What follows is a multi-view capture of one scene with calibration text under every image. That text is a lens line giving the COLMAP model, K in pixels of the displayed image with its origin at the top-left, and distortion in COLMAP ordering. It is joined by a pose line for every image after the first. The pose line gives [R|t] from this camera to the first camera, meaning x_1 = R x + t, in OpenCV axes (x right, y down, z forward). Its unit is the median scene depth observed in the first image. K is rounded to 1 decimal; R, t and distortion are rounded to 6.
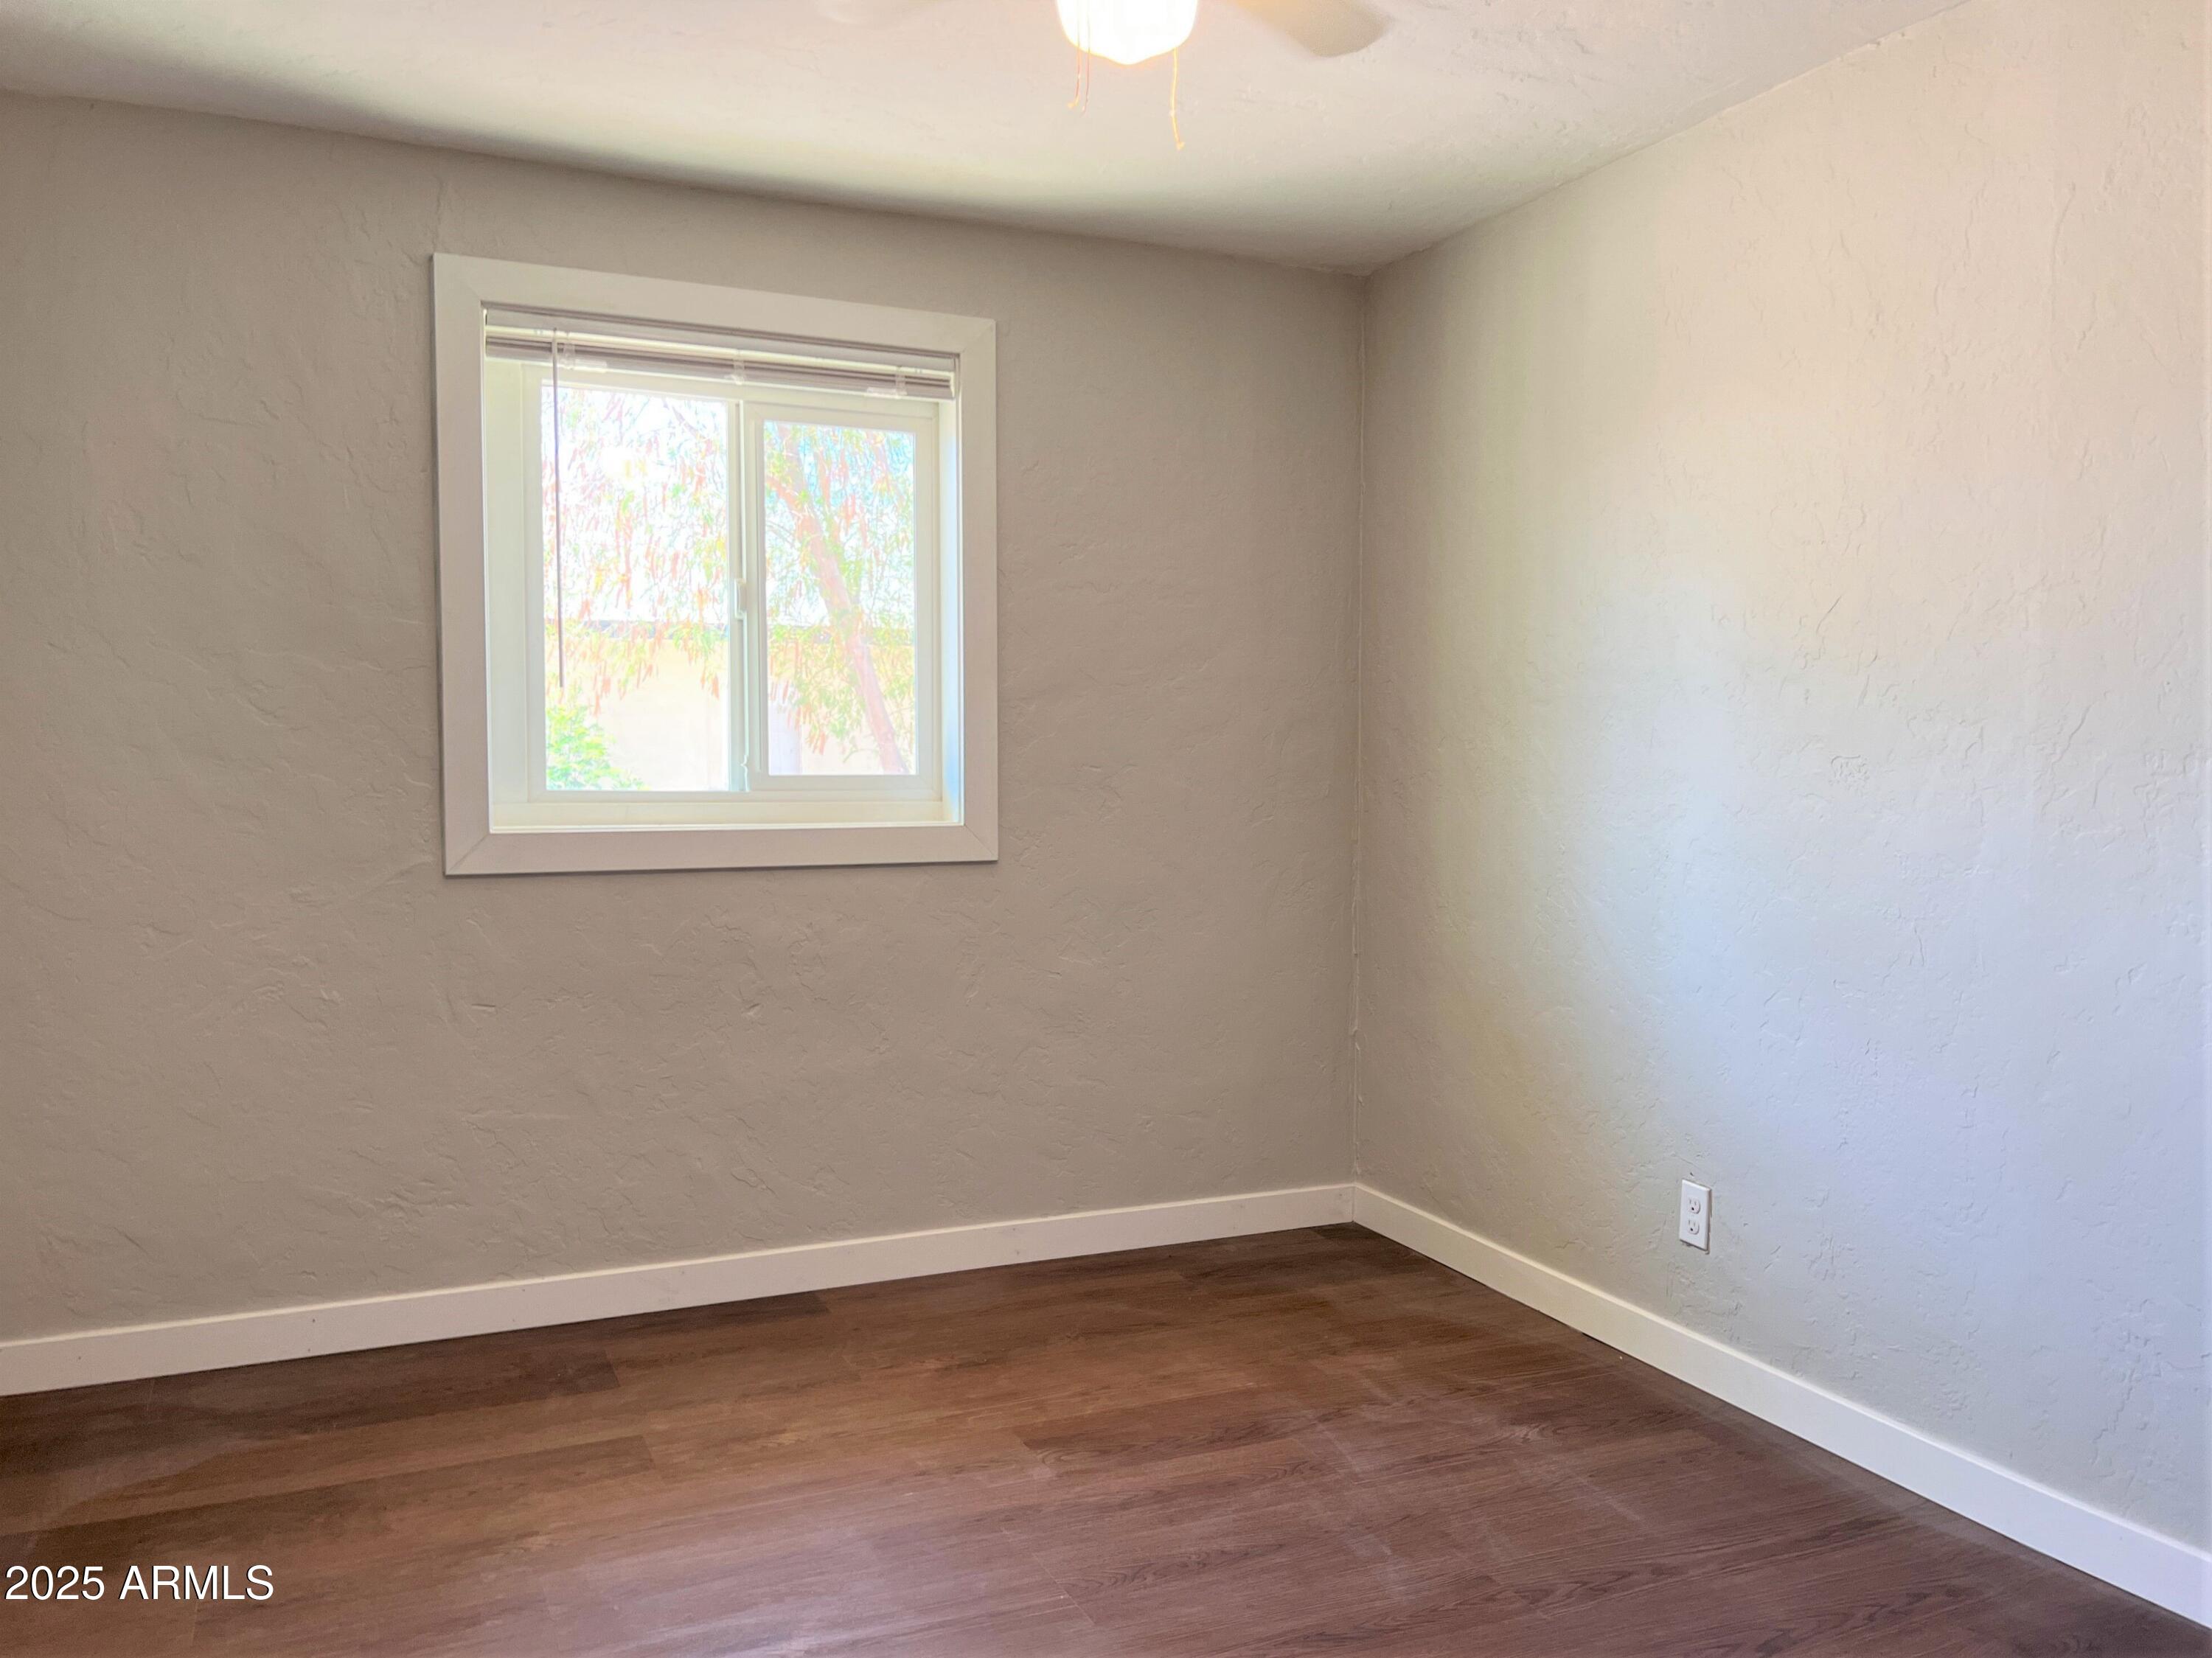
lens RADIAL K [[1681.8, 0, 1095.3], [0, 1681.8, 831.3], [0, 0, 1]] dist [0.039342, -0.039682]
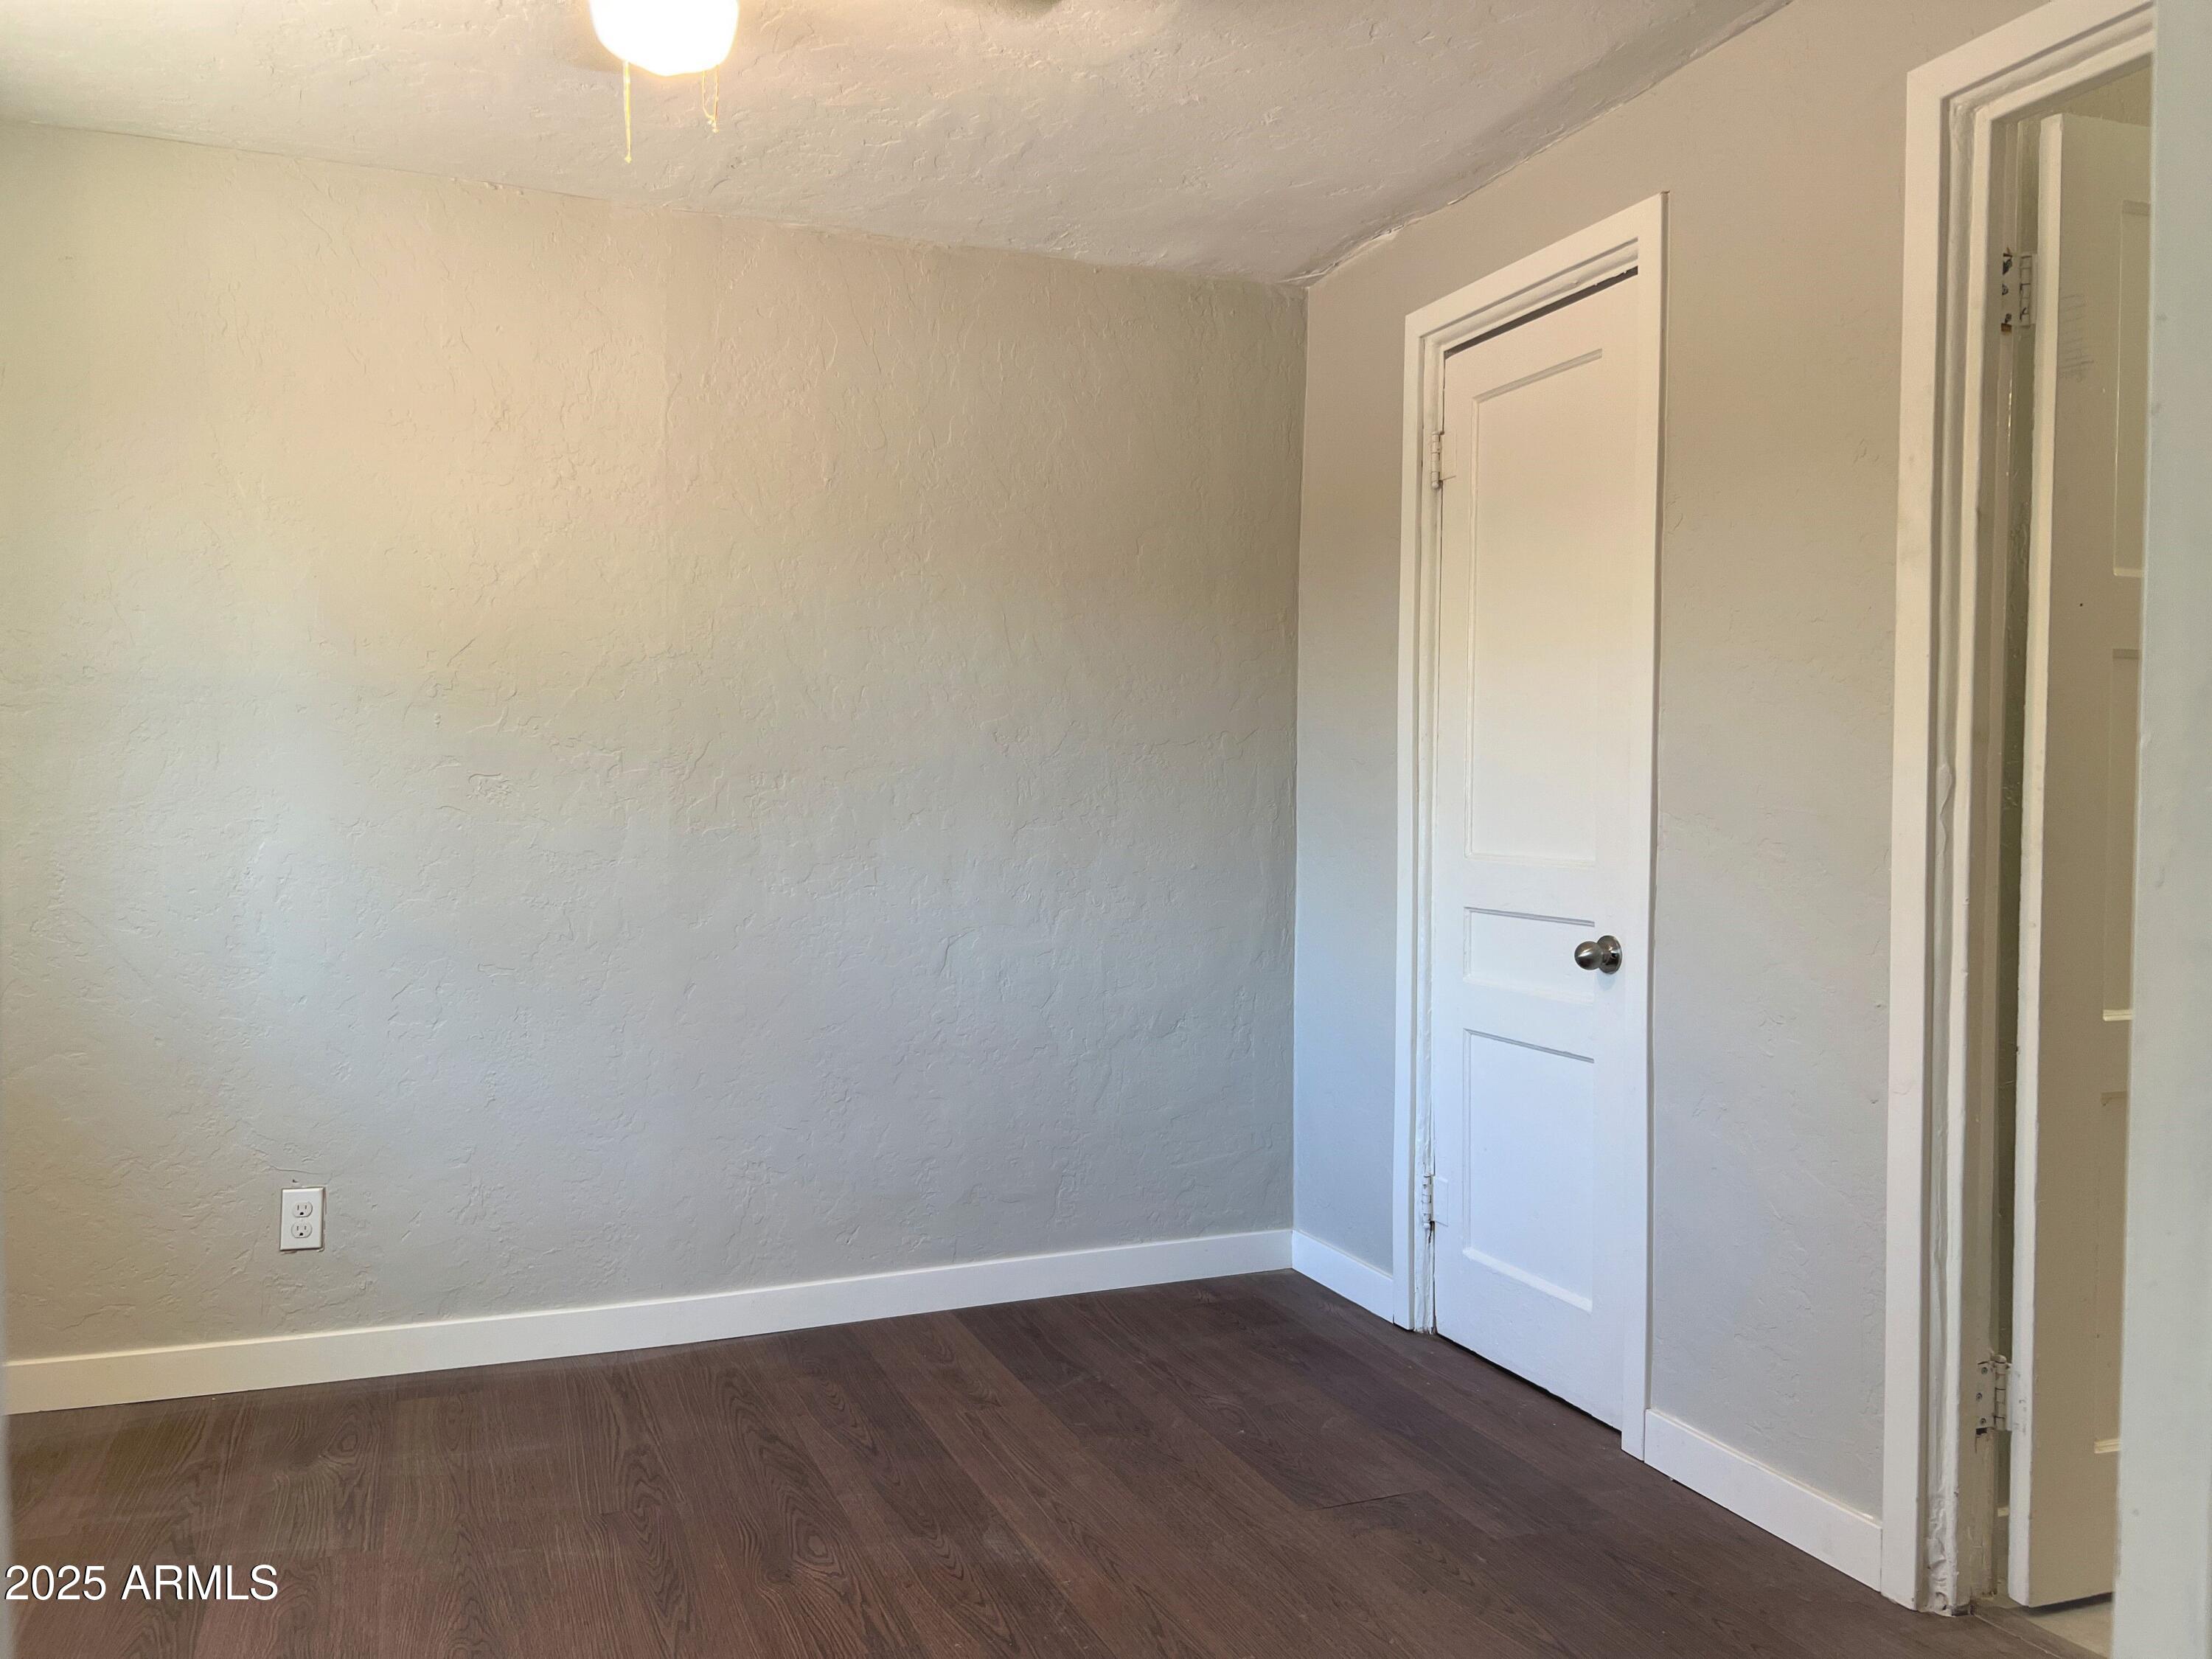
lens RADIAL K [[1682.0, 0, 1095.3], [0, 1682.0, 831.8], [0, 0, 1]] dist [0.039342, -0.039682]
pose [[0.050441, -0.027471, 0.998349, -0.697907], [0.034499, 0.999073, 0.025748, -0.019202], [-0.998131, 0.033143, 0.051342, 0.500912]]
